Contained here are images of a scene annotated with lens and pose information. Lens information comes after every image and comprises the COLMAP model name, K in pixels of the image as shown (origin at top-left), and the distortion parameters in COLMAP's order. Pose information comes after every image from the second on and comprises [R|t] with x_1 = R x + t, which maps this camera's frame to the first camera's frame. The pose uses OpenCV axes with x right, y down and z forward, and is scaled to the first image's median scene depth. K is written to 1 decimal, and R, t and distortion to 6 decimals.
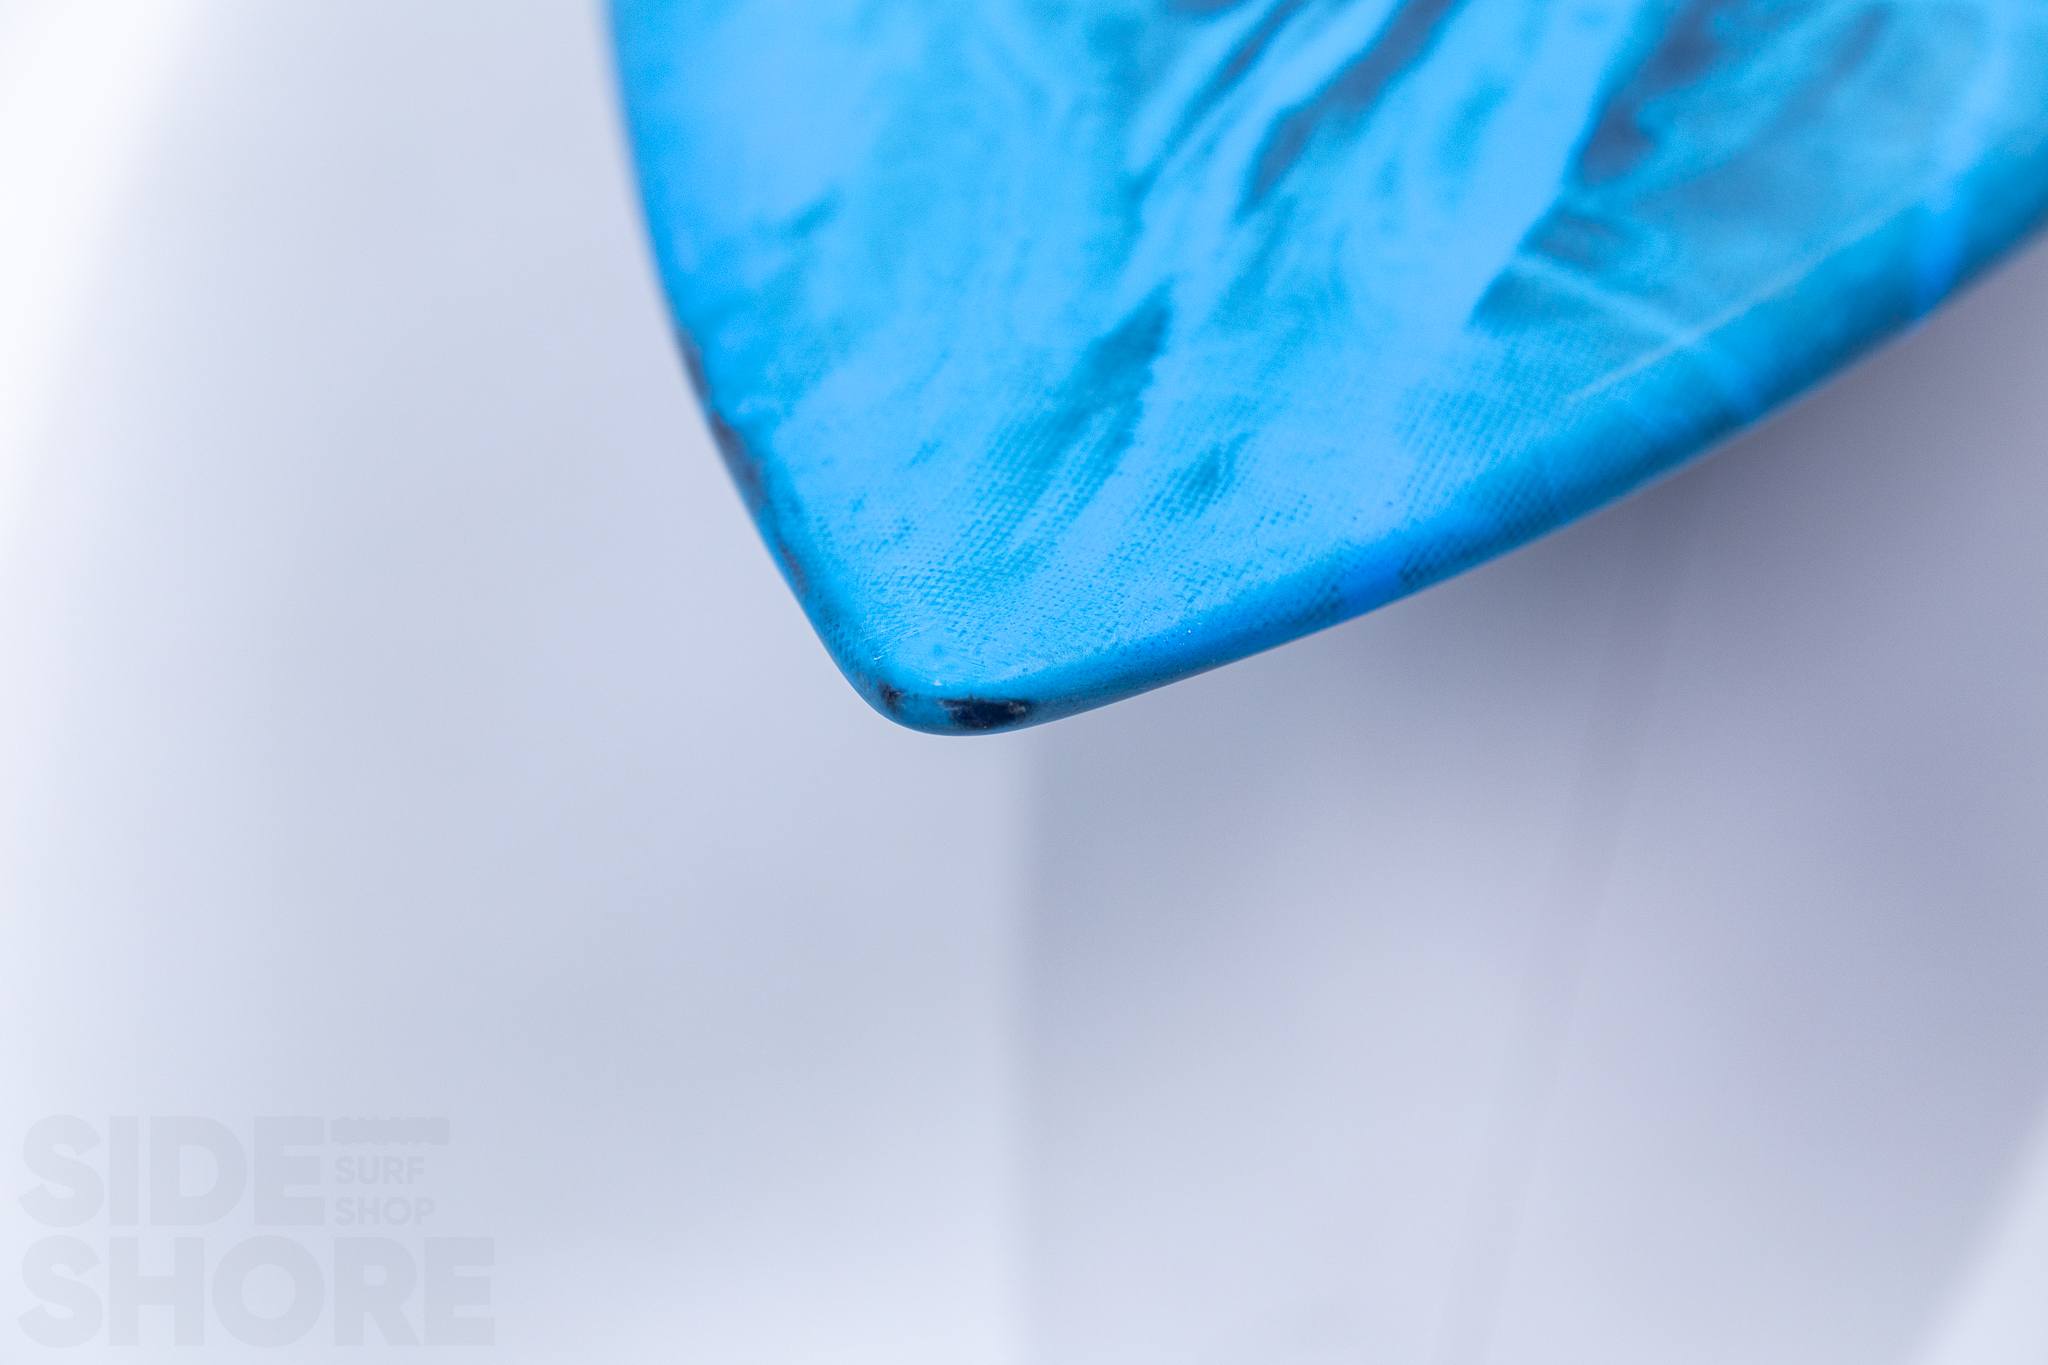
lens RADIAL K [[5792.6, 0, 1024.0], [0, 5792.6, 682.5], [0, 0, 1]] dist [-0.389630, -1.029174]
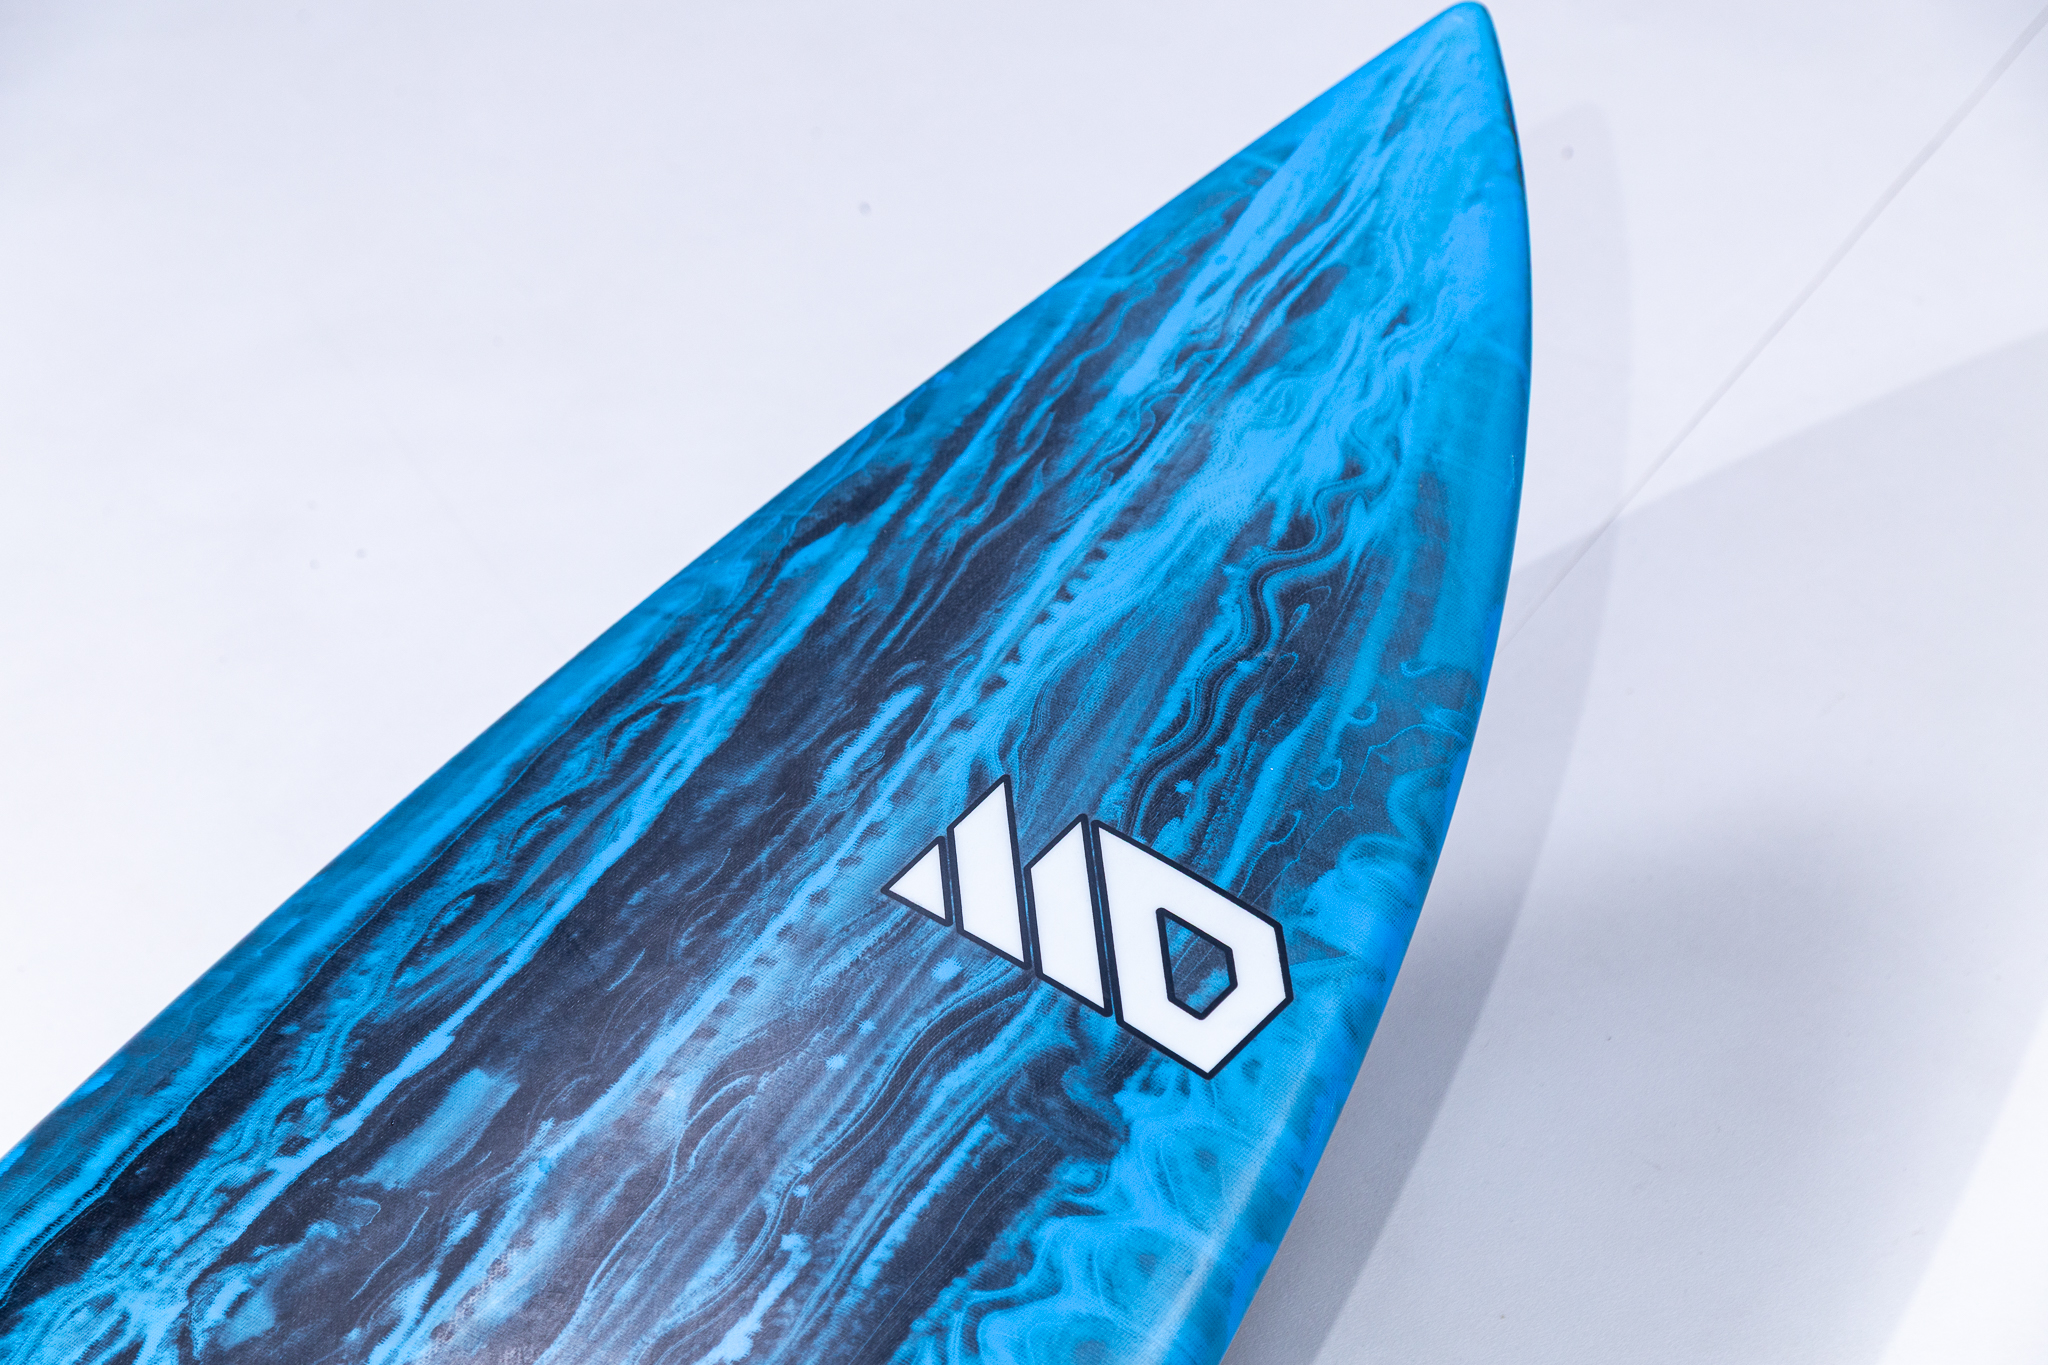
lens RADIAL K [[4887.1, 0, 1024.0], [0, 4887.1, 682.5], [0, 0, 1]] dist [-0.323691, -0.477818]
pose [[-0.920038, 0.006484, 0.391774, -0.882038], [0.391234, -0.039819, 0.919429, -2.731495], [0.021562, 0.999186, 0.034098, 1.181051]]
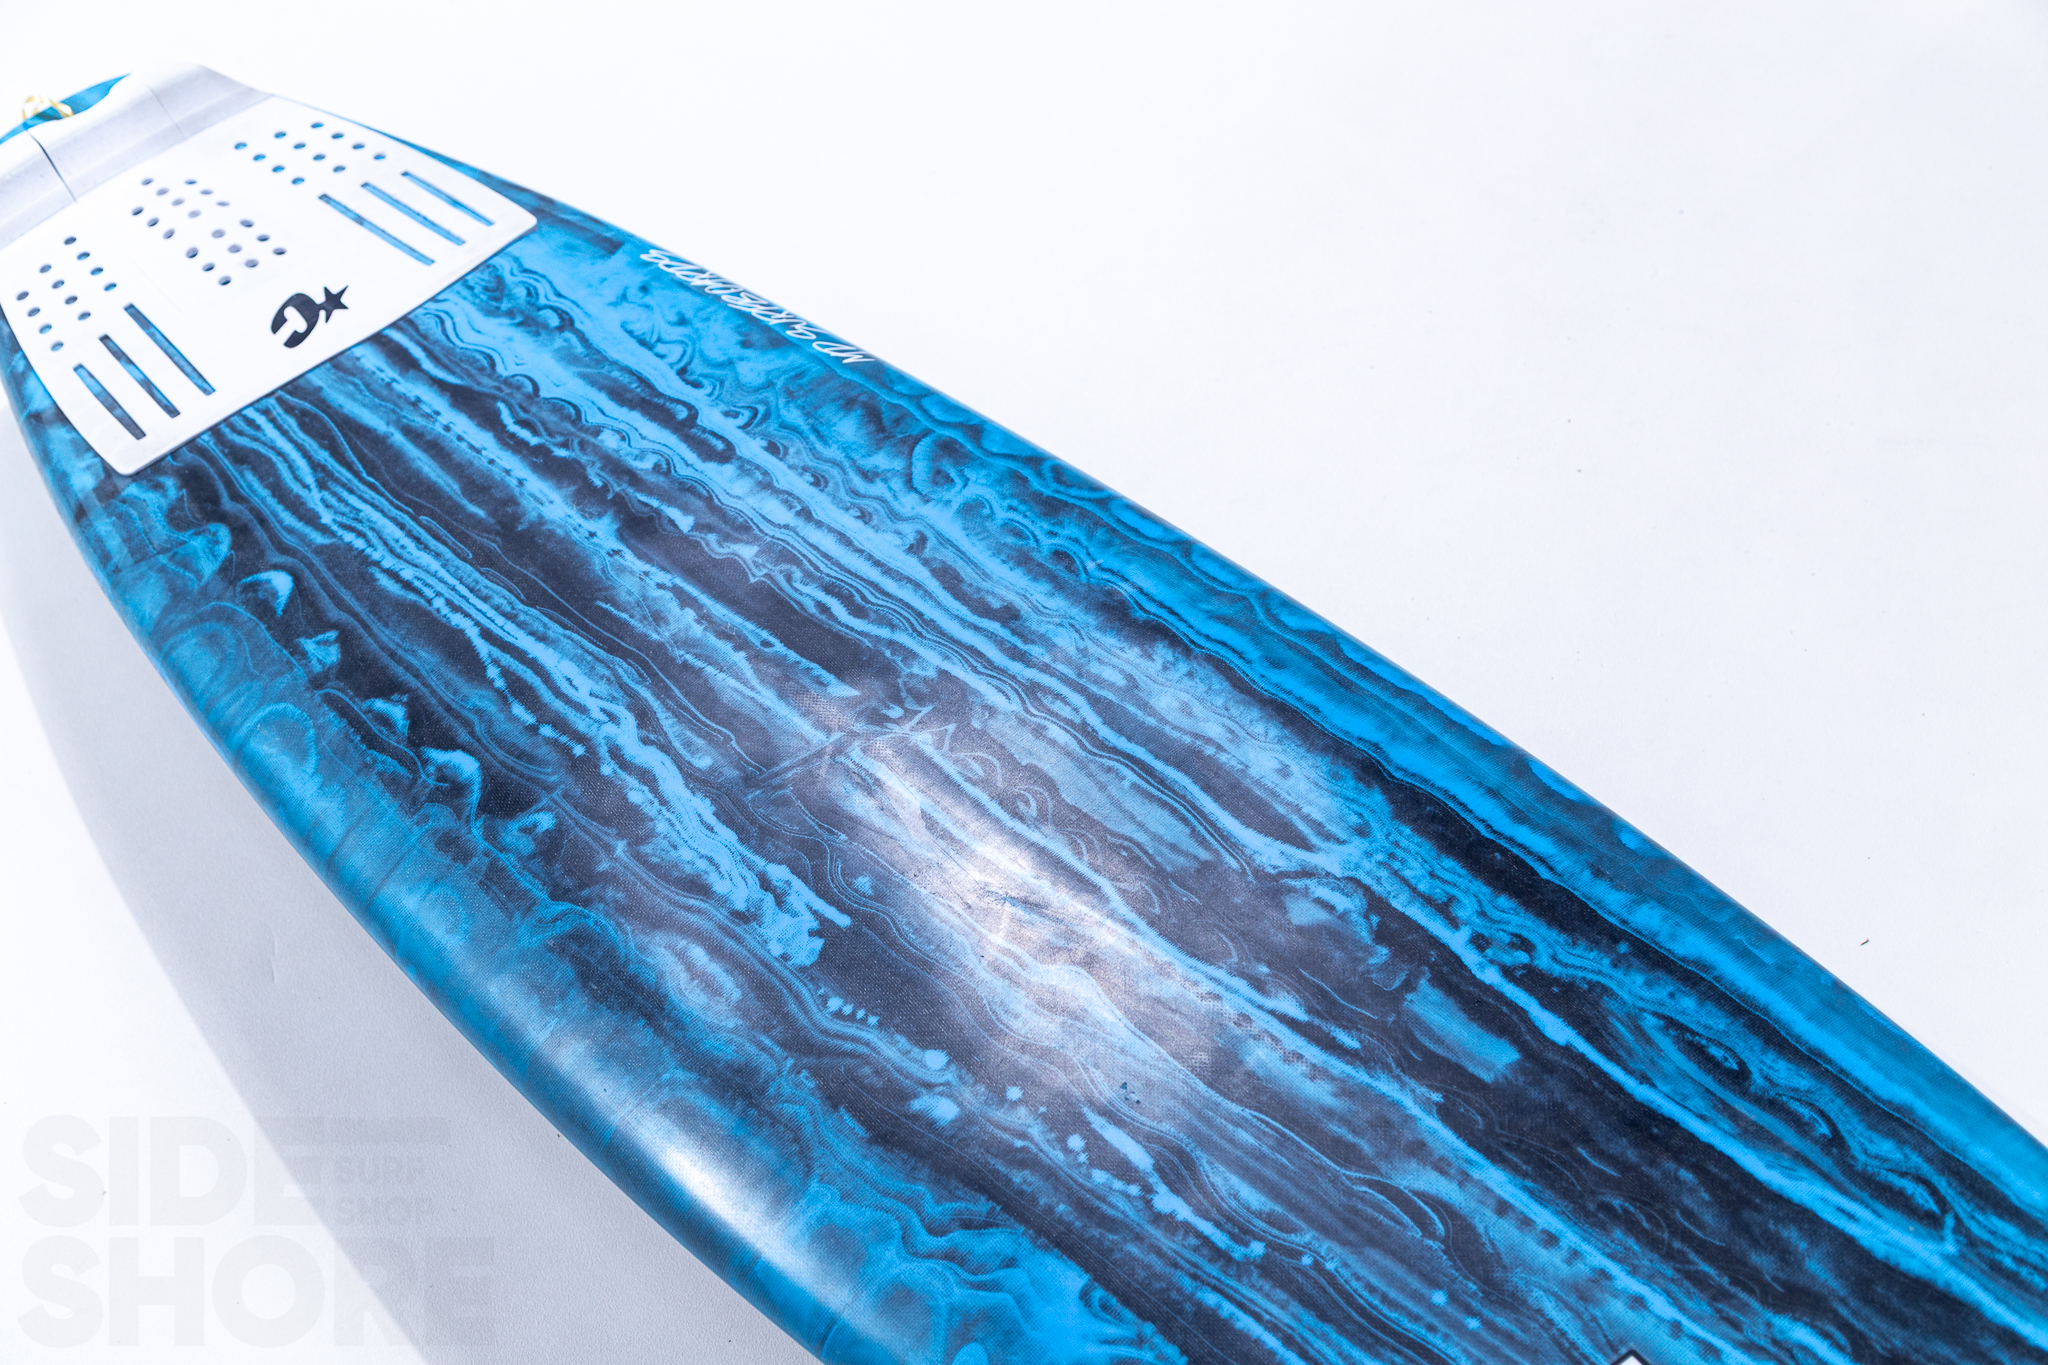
lens RADIAL K [[2884.4, 0, 1024.0], [0, 2884.4, 682.5], [0, 0, 1]] dist [-0.071945, -0.119983]
pose [[0.524256, -0.562719, 0.639142, -0.866352], [0.699790, 0.712366, 0.053185, -1.083708], [-0.485231, 0.419383, 0.767248, 0.105083]]
